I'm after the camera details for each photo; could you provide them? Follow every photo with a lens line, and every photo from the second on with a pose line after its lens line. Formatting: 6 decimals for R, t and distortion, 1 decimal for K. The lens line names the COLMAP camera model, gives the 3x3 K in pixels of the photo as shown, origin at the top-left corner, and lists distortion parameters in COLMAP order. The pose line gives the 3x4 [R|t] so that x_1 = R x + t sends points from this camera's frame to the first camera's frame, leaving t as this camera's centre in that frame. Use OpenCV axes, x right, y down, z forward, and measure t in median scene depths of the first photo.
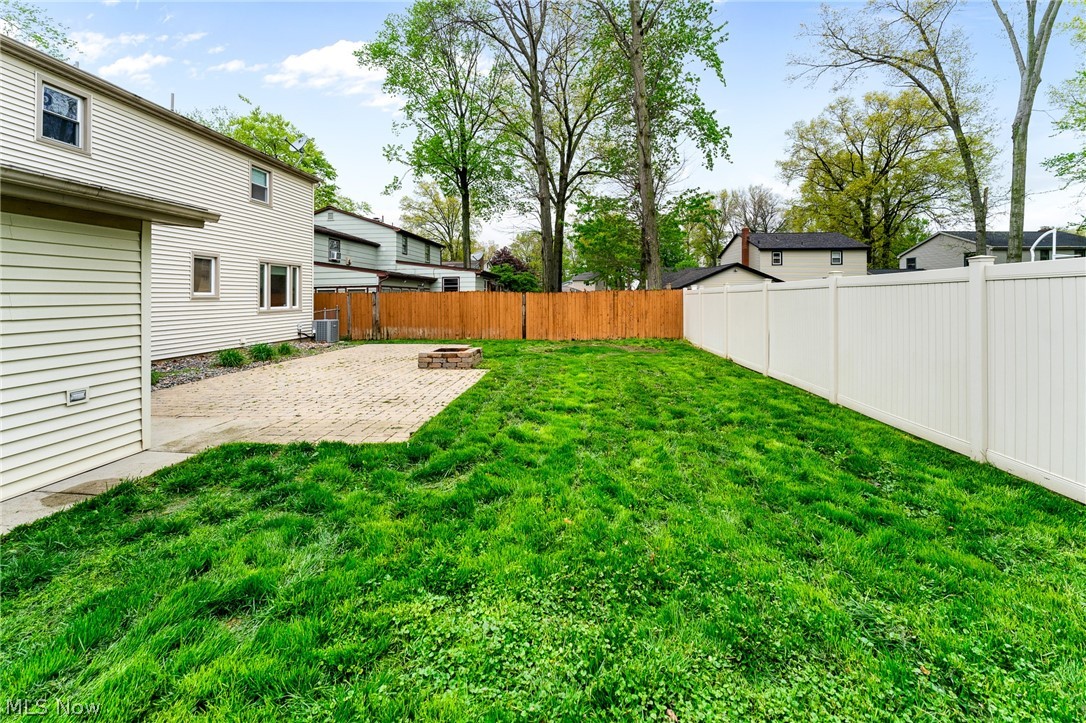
lens RADIAL K [[436.9, 0, 519.9], [0, 436.9, 286.4], [0, 0, 1]] dist [-0.005552, 0.000371]
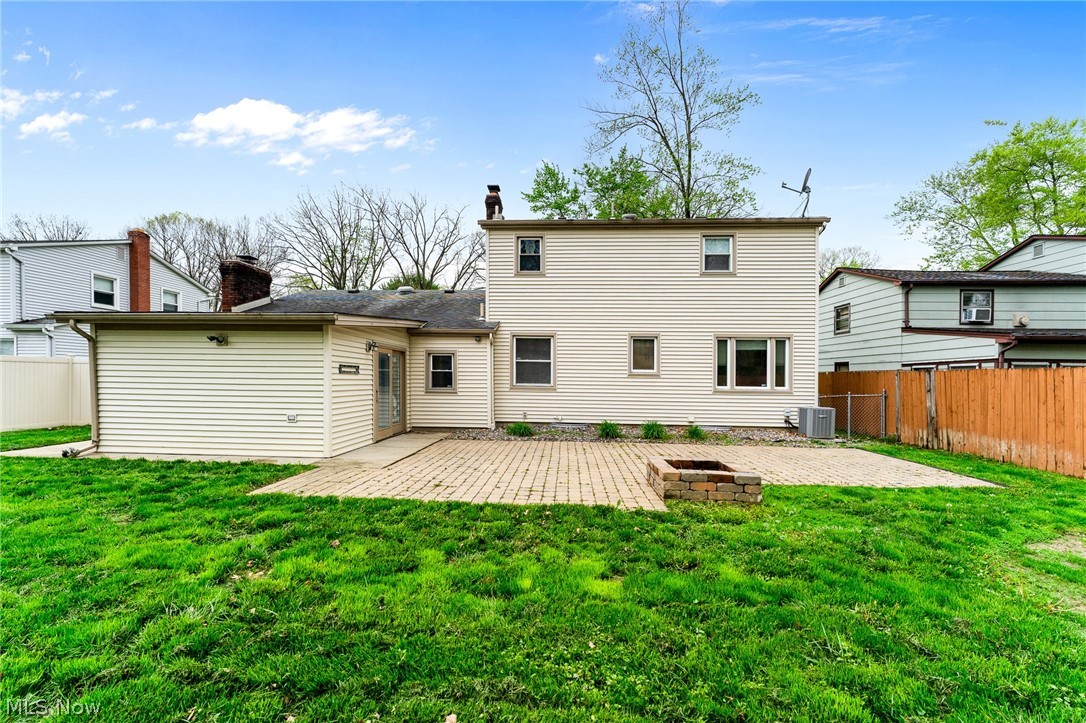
lens RADIAL K [[439.9, 0, 549.8], [0, 439.9, 380.2], [0, 0, 1]] dist [-0.004693, 0.000049]
pose [[0.086157, 0.018856, -0.996103, 0.176616], [0.009030, 0.999765, 0.019706, 0.007866], [0.996241, -0.010693, 0.085966, 0.323169]]
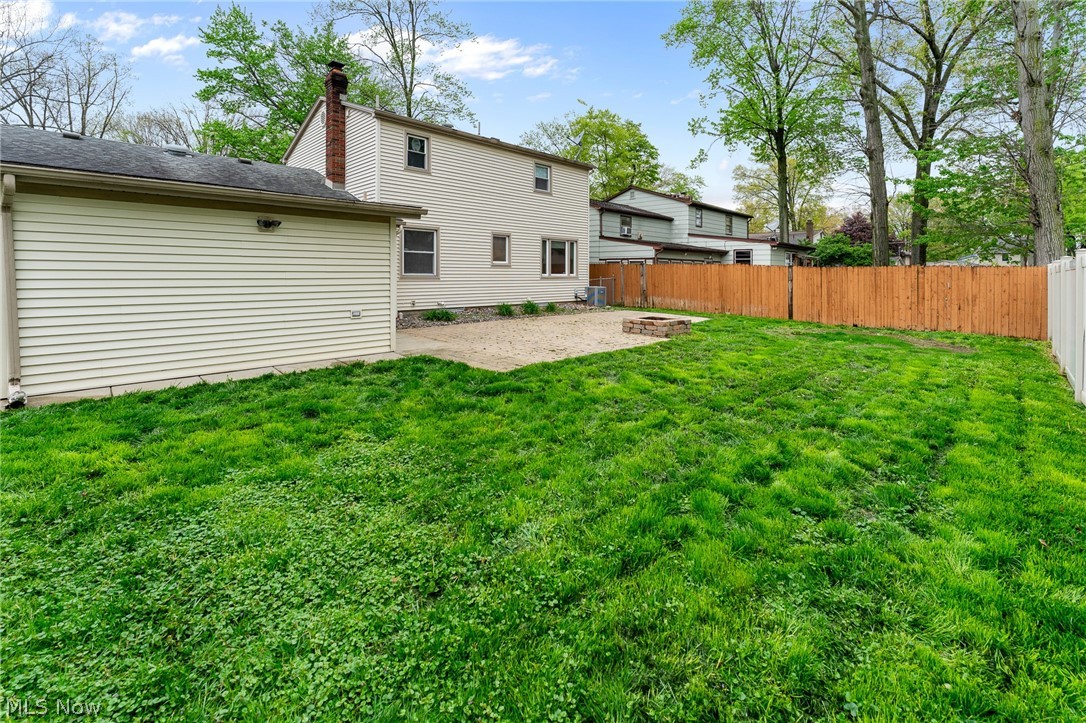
lens RADIAL K [[436.9, 0, 552.6], [0, 436.9, 264.6], [0, 0, 1]] dist [-0.005552, 0.000371]
pose [[0.783217, 0.015670, -0.621551, 0.127675], [-0.008639, 0.999860, 0.014322, 0.001083], [0.621688, -0.005848, 0.783243, 0.009921]]
